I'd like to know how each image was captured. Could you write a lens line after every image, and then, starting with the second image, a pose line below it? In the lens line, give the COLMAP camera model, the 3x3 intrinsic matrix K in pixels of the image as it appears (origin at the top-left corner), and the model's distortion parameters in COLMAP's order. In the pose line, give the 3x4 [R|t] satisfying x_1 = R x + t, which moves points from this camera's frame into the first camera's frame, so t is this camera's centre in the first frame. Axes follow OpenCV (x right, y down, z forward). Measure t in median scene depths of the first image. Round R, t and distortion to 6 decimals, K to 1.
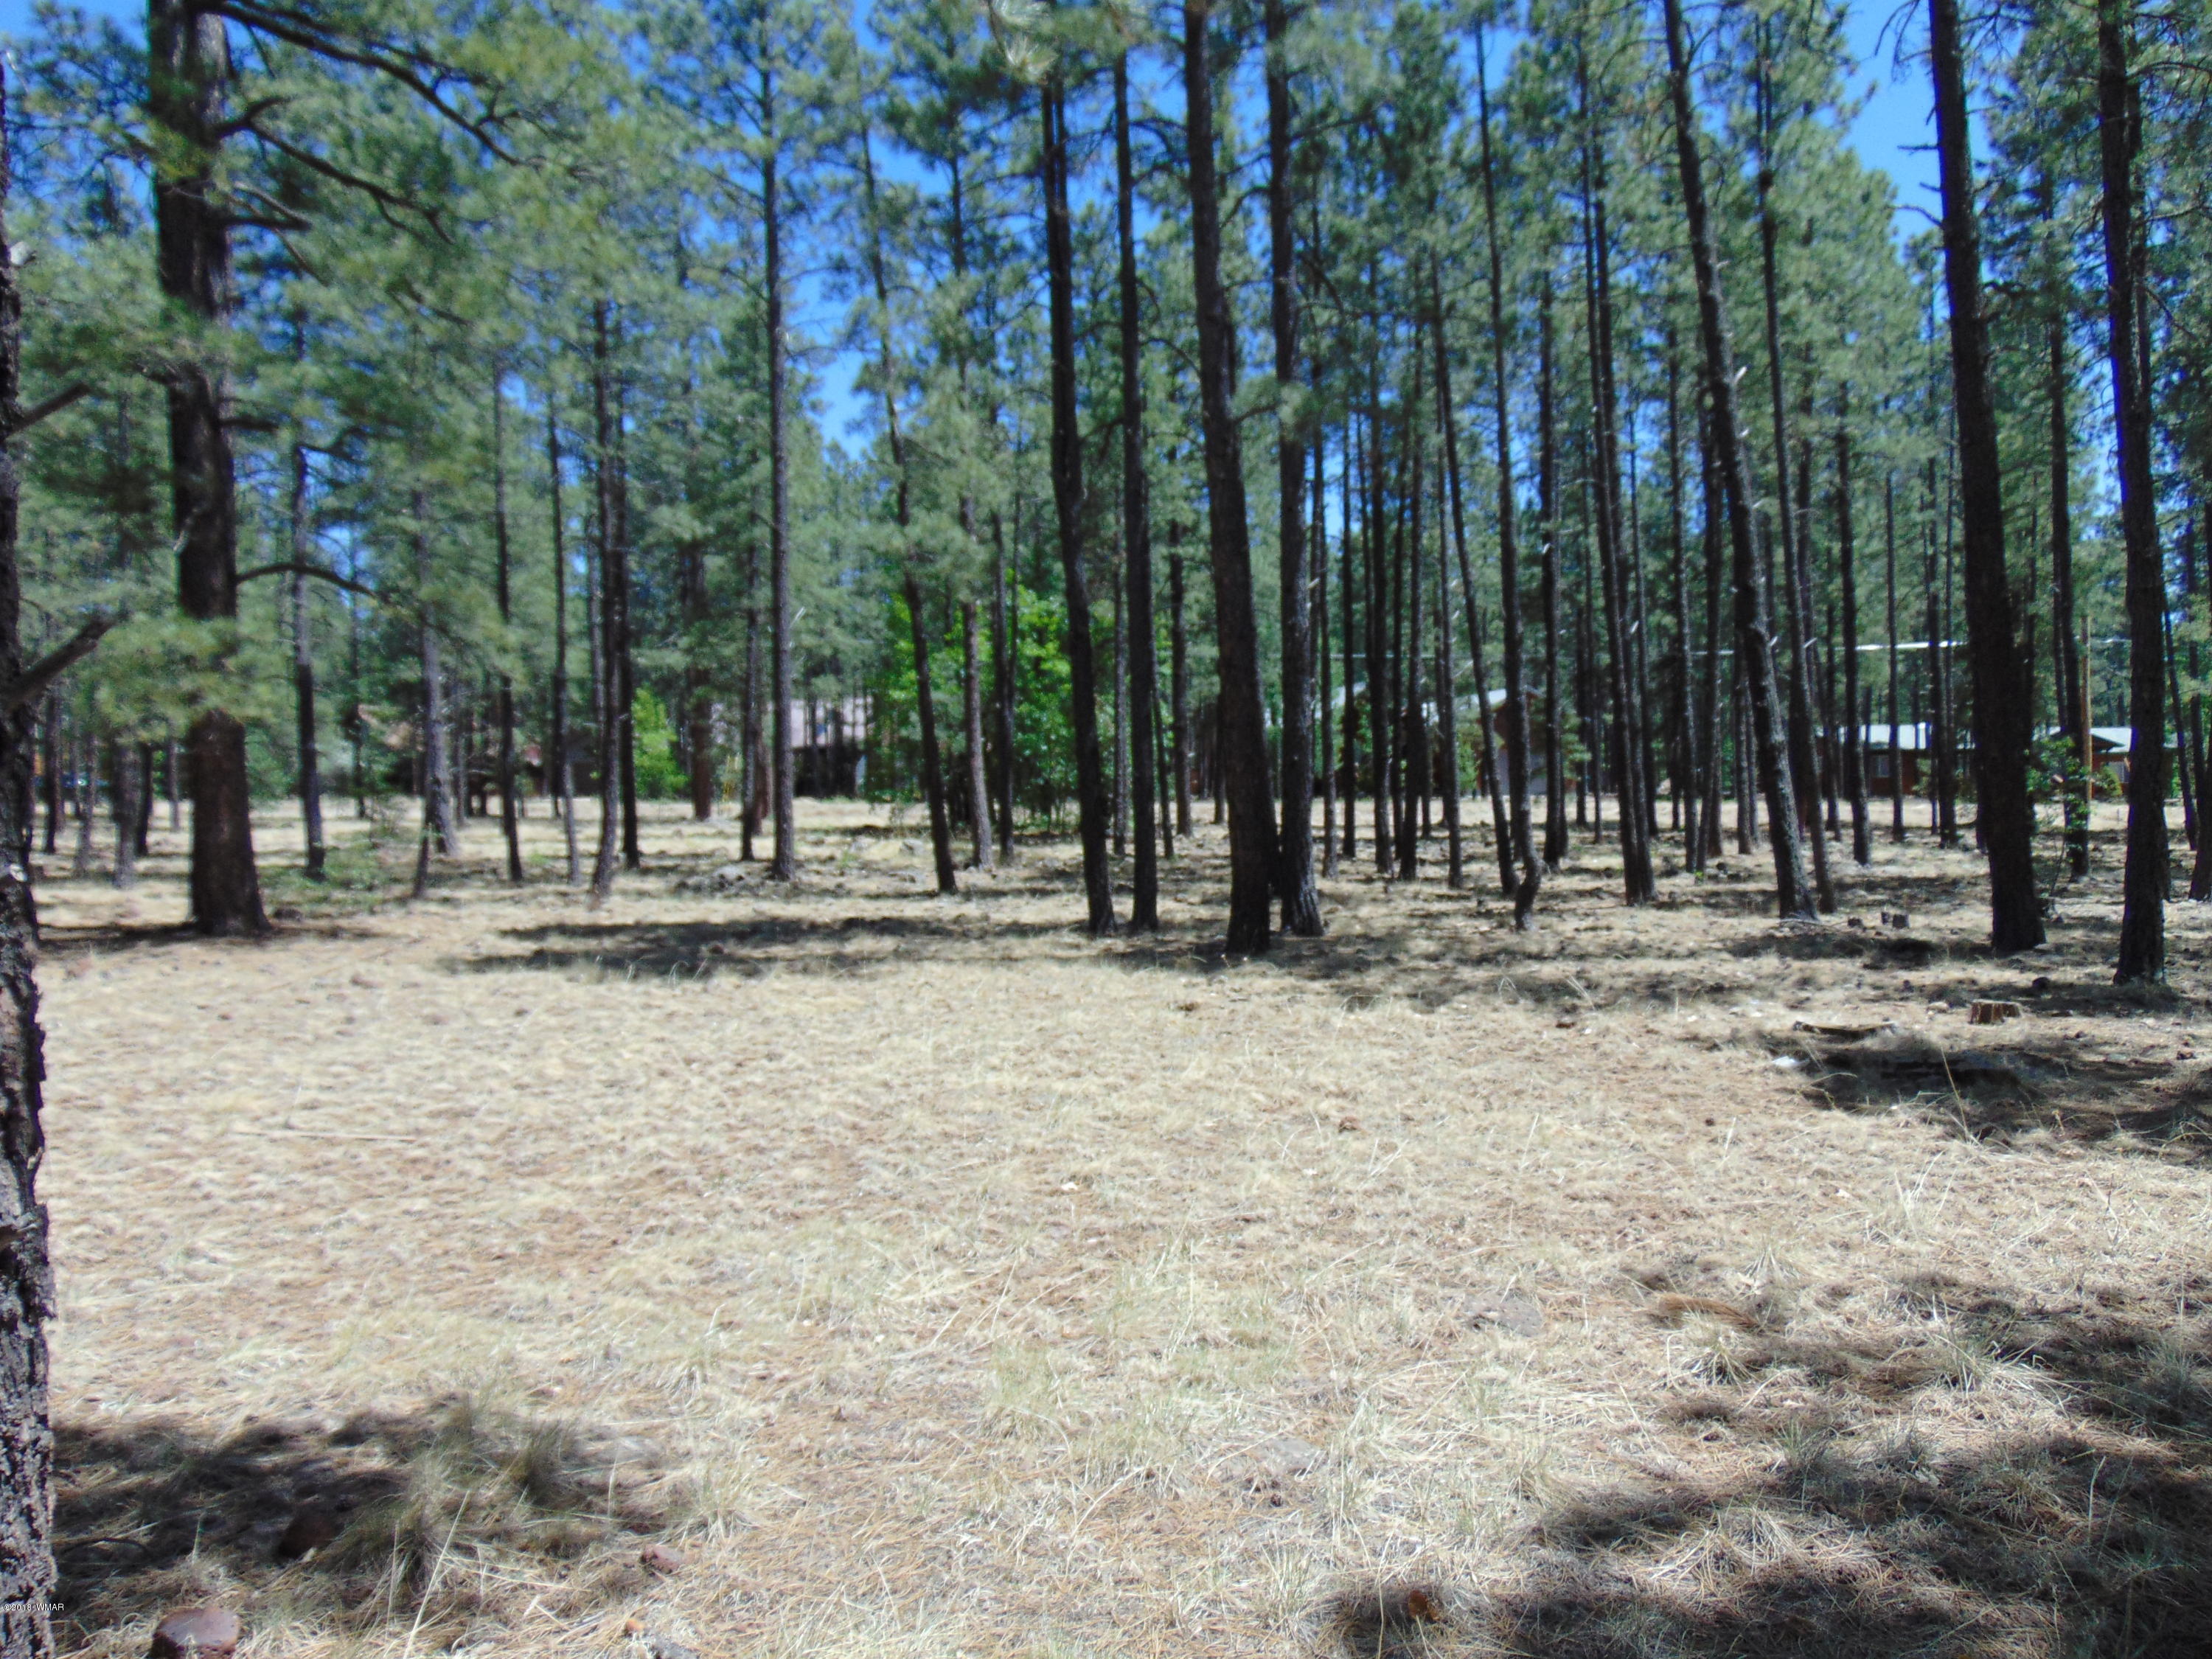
lens RADIAL K [[1728.4, 0, 1111.7], [0, 1728.4, 788.5], [0, 0, 1]] dist [-0.005866, 0.102950]
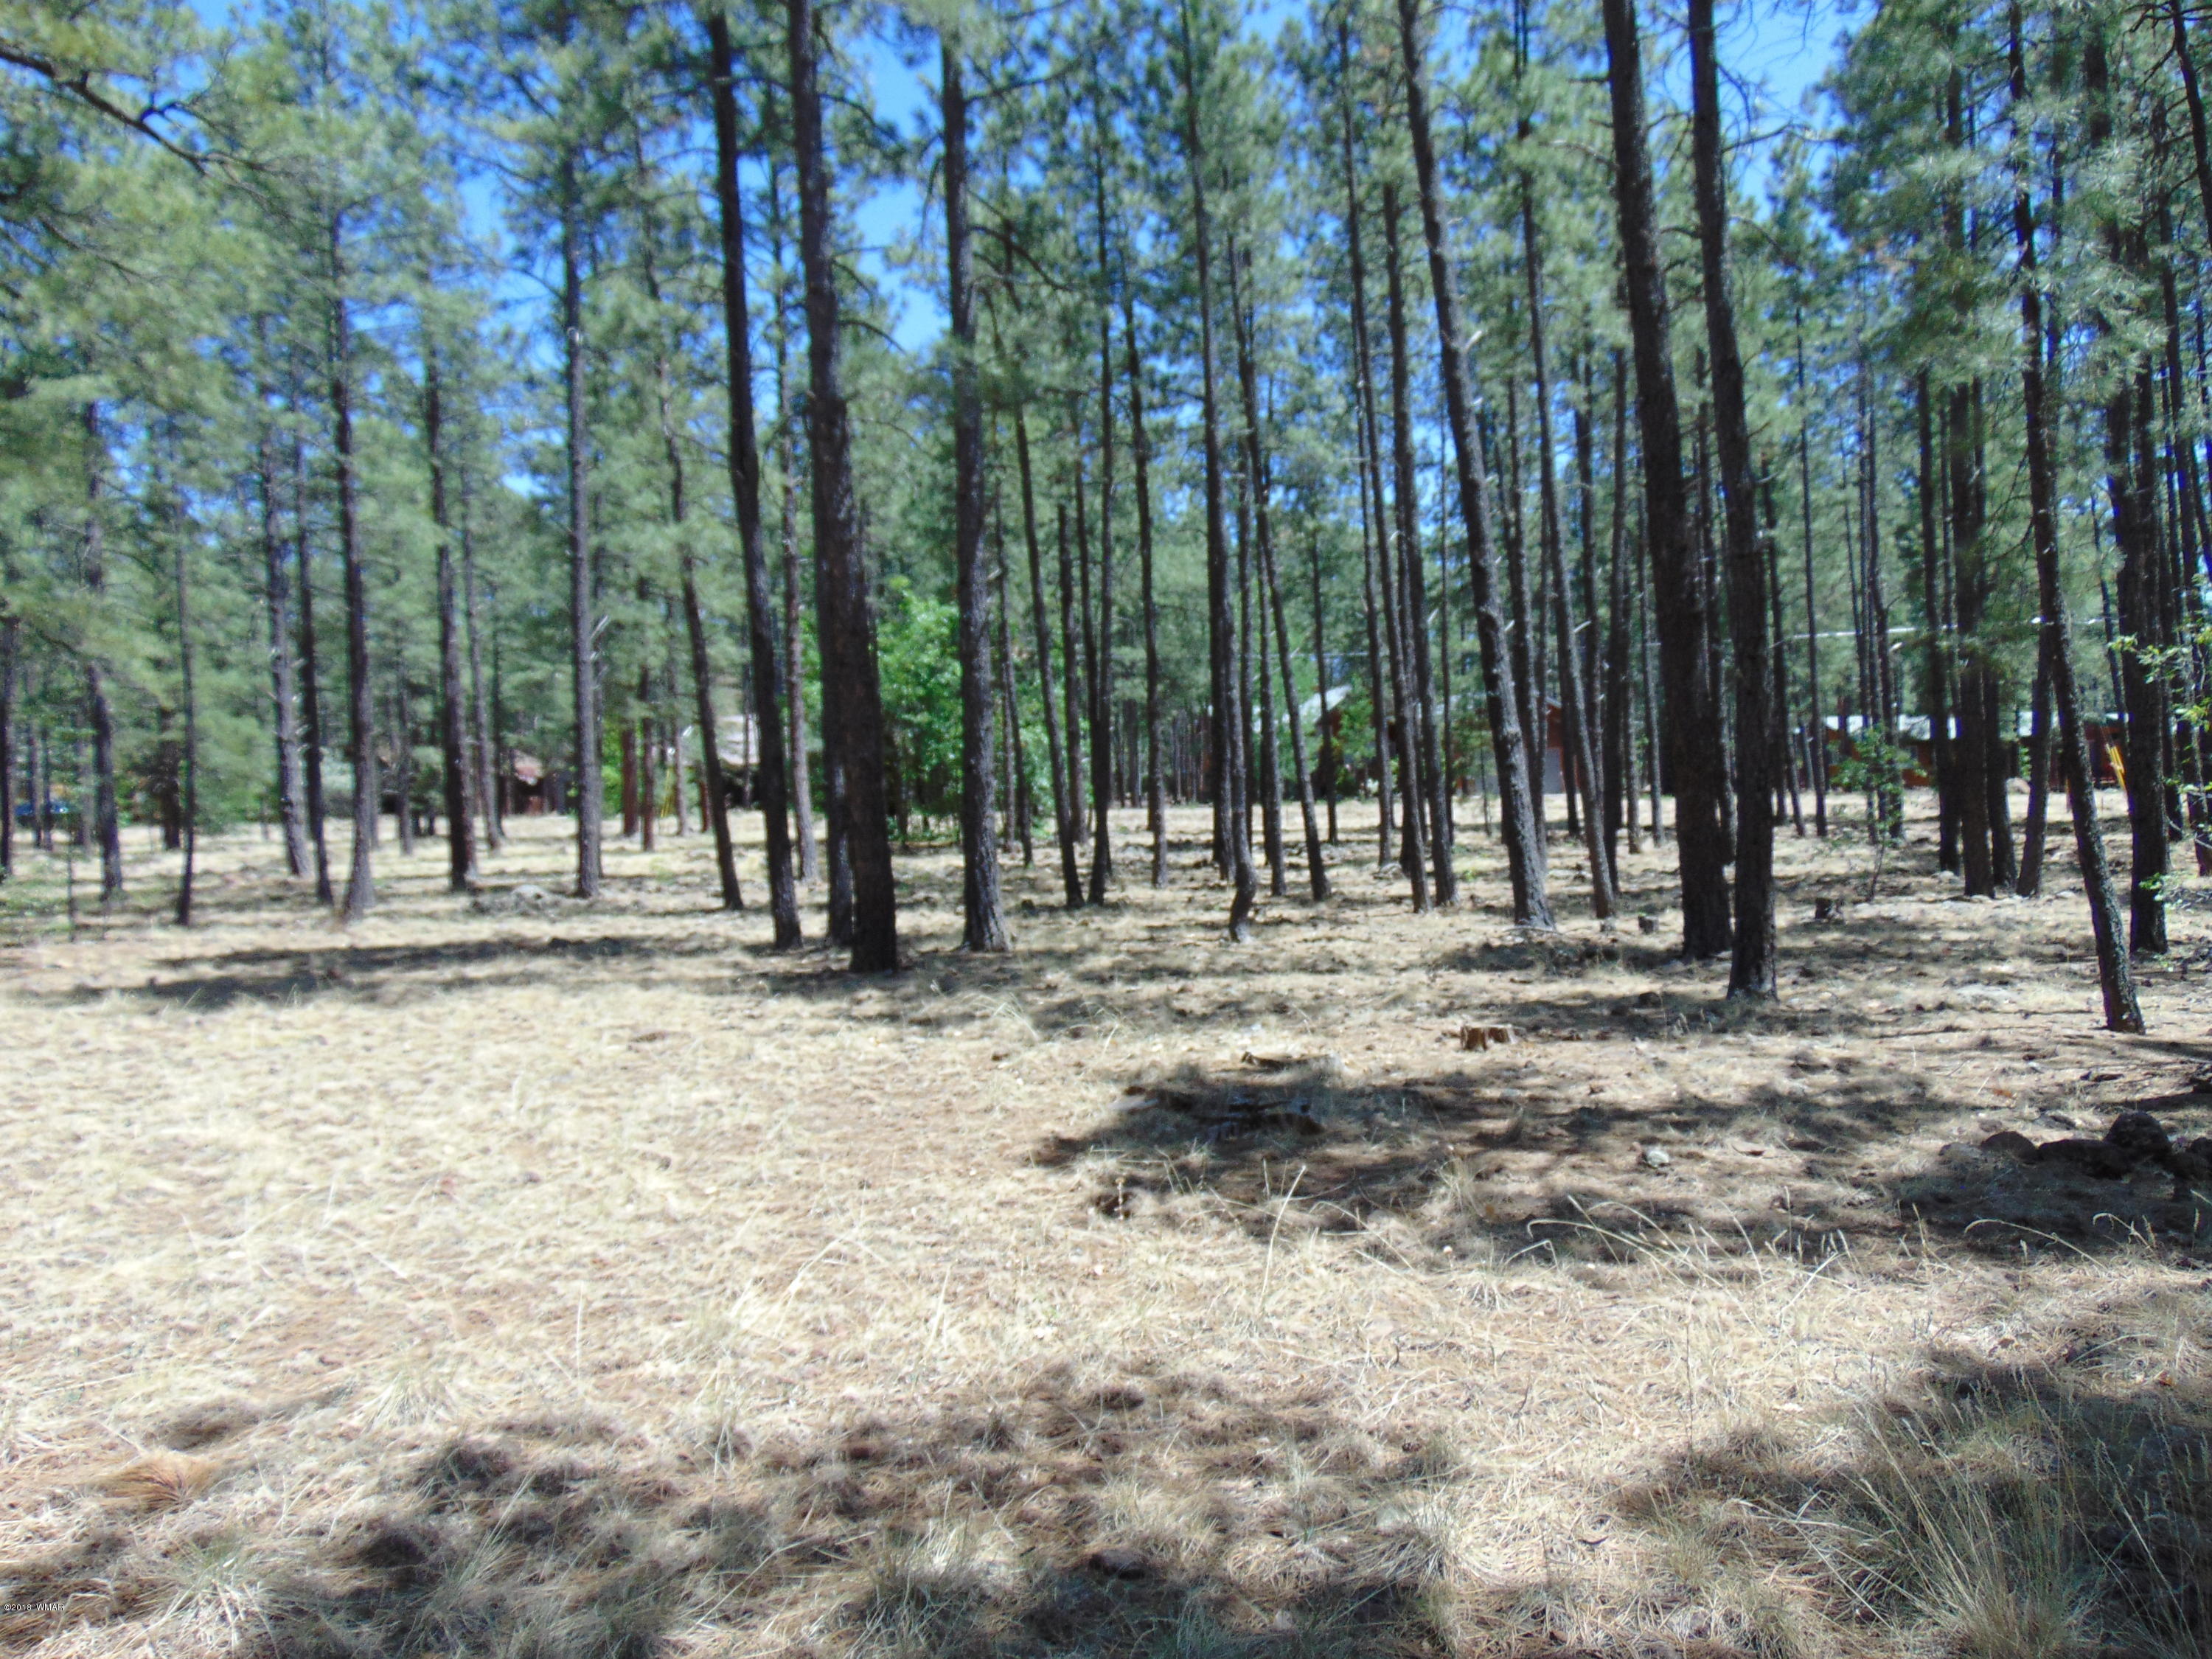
lens RADIAL K [[1728.4, 0, 1111.7], [0, 1728.4, 788.5], [0, 0, 1]] dist [-0.005866, 0.102950]
pose [[0.998180, -0.019800, -0.056962, 0.204176], [0.019567, 0.999798, -0.004644, 0.002204], [0.057043, 0.003521, 0.998366, 0.061661]]
